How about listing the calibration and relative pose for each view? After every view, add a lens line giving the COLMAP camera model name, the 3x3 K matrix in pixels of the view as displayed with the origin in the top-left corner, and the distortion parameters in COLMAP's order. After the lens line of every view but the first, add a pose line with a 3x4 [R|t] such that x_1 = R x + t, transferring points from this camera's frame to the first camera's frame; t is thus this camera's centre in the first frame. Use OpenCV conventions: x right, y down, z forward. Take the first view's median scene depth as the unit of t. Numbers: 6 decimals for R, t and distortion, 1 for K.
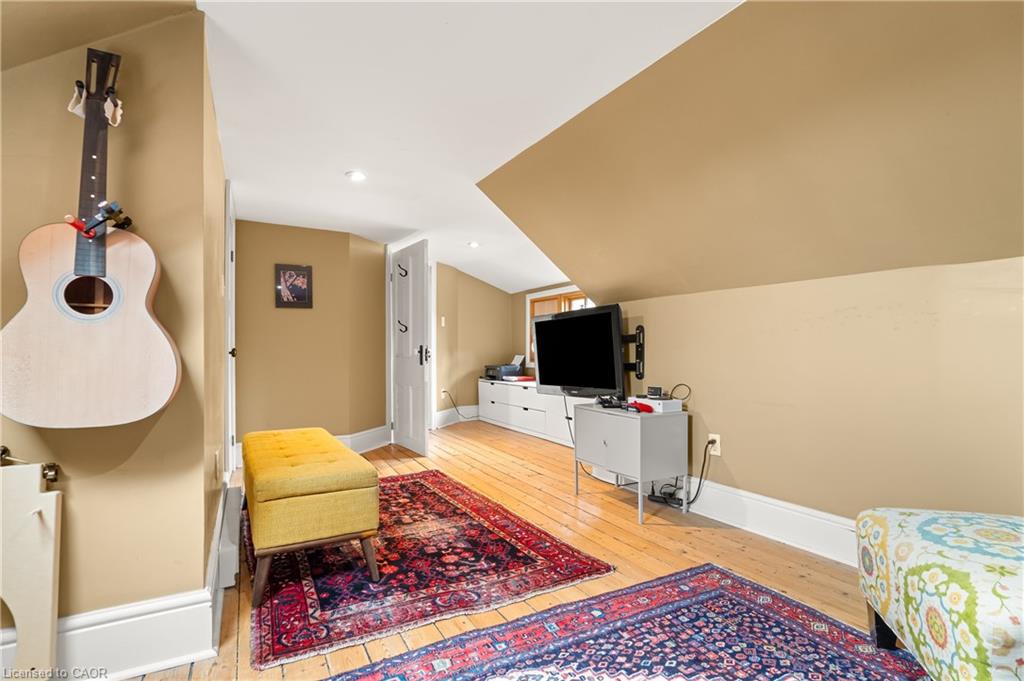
lens RADIAL K [[483.5, 0, 512.3], [0, 483.5, 342.4], [0, 0, 1]] dist [-0.013146, 0.000932]
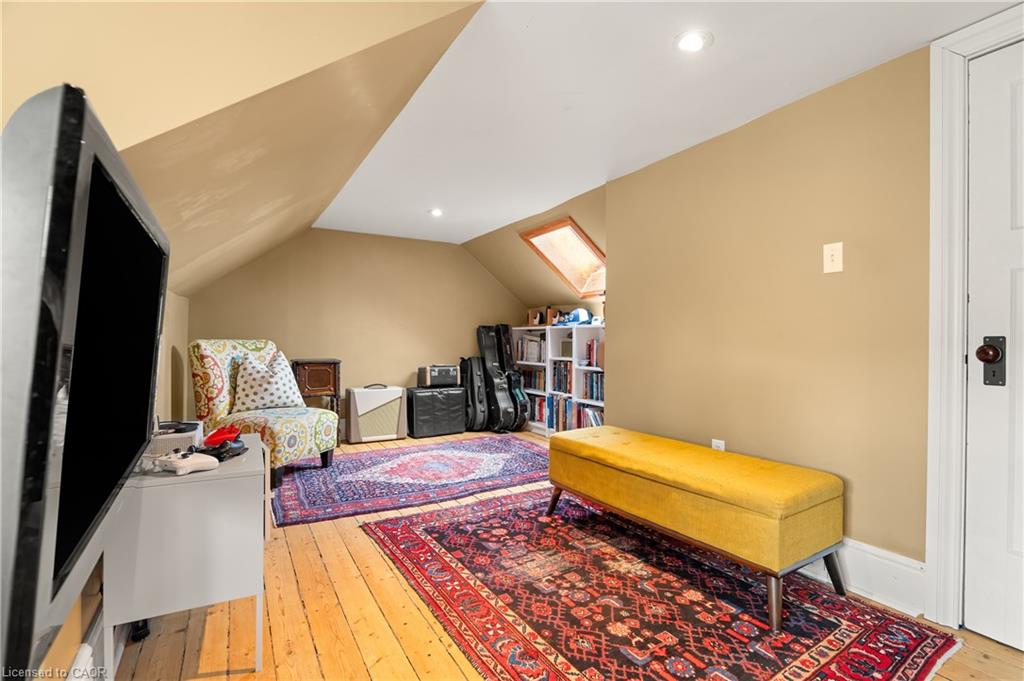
lens RADIAL K [[483.5, 0, 511.9], [0, 483.5, 341.2], [0, 0, 1]] dist [-0.013146, 0.000932]
pose [[-0.999742, -0.003159, -0.022473, -0.125805], [-0.002728, 0.999813, -0.019159, 0.028418], [0.022529, -0.019093, -0.999564, 2.041497]]
